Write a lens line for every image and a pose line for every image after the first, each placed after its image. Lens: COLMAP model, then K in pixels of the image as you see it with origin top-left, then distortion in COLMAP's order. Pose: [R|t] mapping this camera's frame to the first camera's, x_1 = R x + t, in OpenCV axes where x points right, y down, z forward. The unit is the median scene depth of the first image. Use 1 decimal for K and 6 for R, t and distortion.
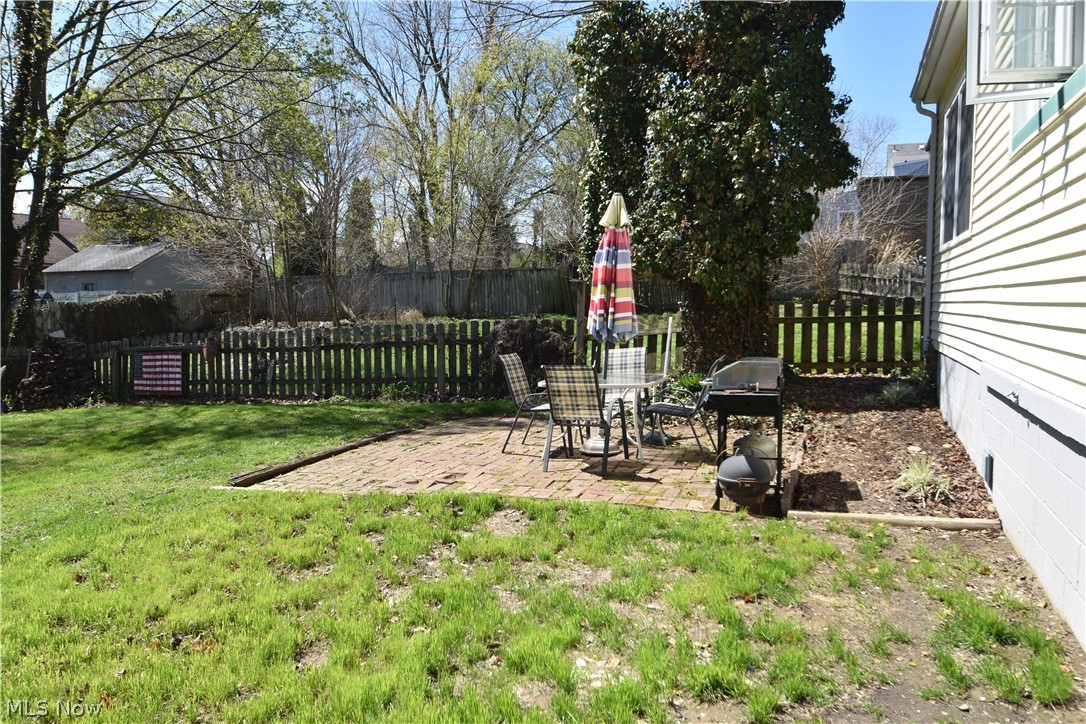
lens RADIAL K [[820.1, 0, 524.5], [0, 820.1, 363.9], [0, 0, 1]] dist [-0.037937, 0.005566]
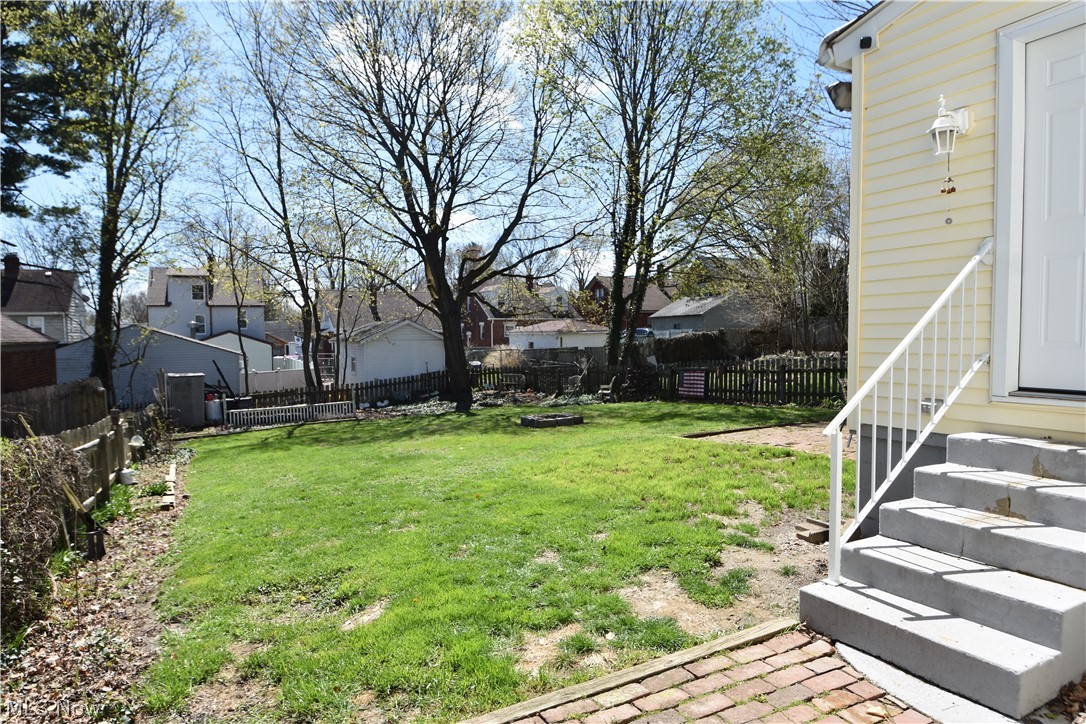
lens RADIAL K [[663.8, 0, 543.0], [0, 663.8, 362.0], [0, 0, 1]] dist [-0.025101, 0.000405]
pose [[0.755246, 0.020093, -0.655133, 0.183623], [-0.040123, 0.999073, -0.015612, 0.000215], [0.654212, 0.038077, 0.755352, -0.194645]]
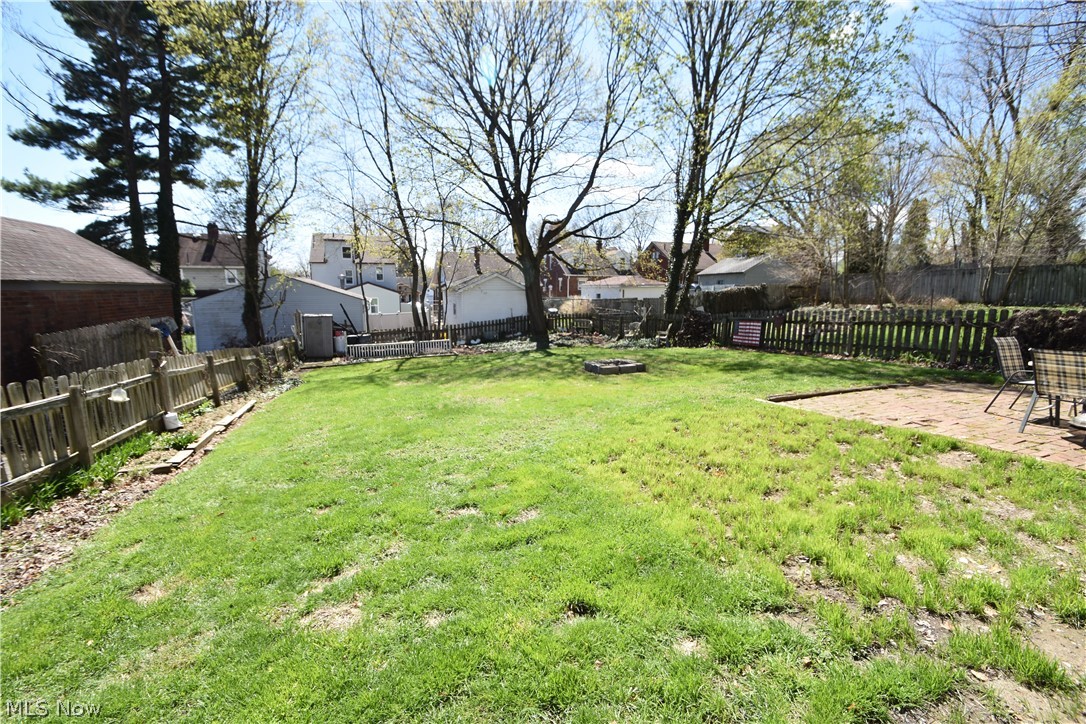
lens RADIAL K [[472.1, 0, 538.5], [0, 472.1, 368.6], [0, 0, 1]] dist [0.003016, -0.000649]
pose [[0.652515, 0.125611, -0.747293, 0.028034], [-0.058576, 0.991576, 0.115524, -0.002769], [0.755509, -0.031608, 0.654376, -0.015280]]
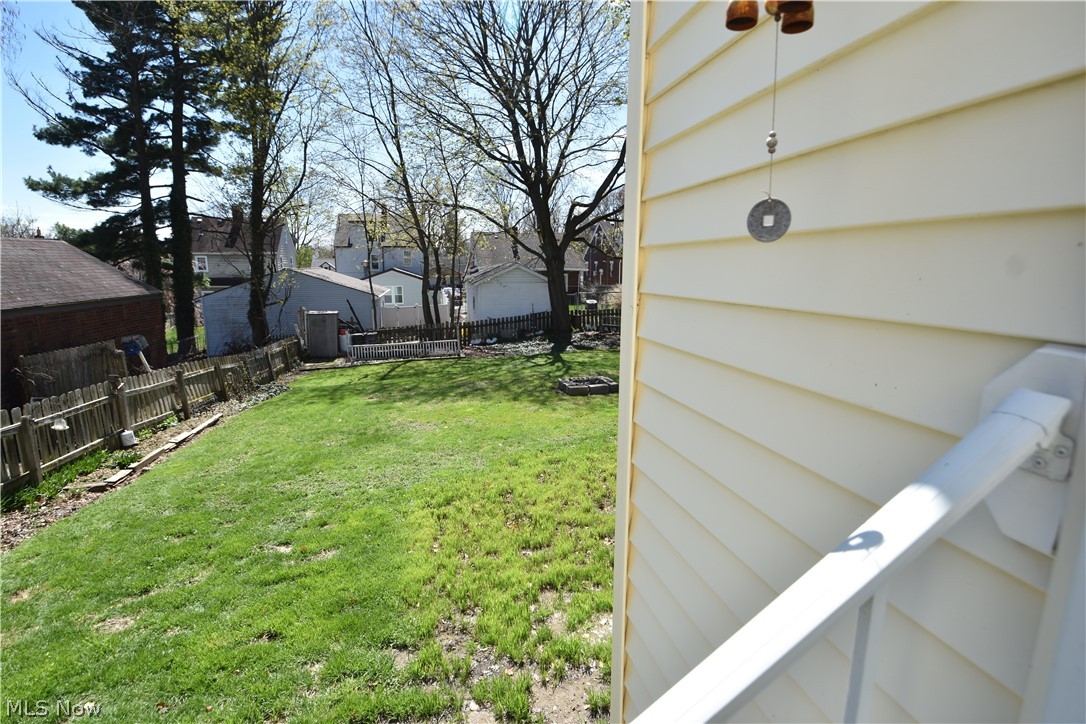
lens RADIAL K [[554.4, 0, 541.7], [0, 554.4, 367.0], [0, 0, 1]] dist [0.001020, 0.000438]
pose [[0.552088, 0.149711, -0.820235, 0.157094], [-0.061117, 0.988368, 0.139262, -0.055952], [0.831543, -0.026754, 0.554816, 0.048361]]
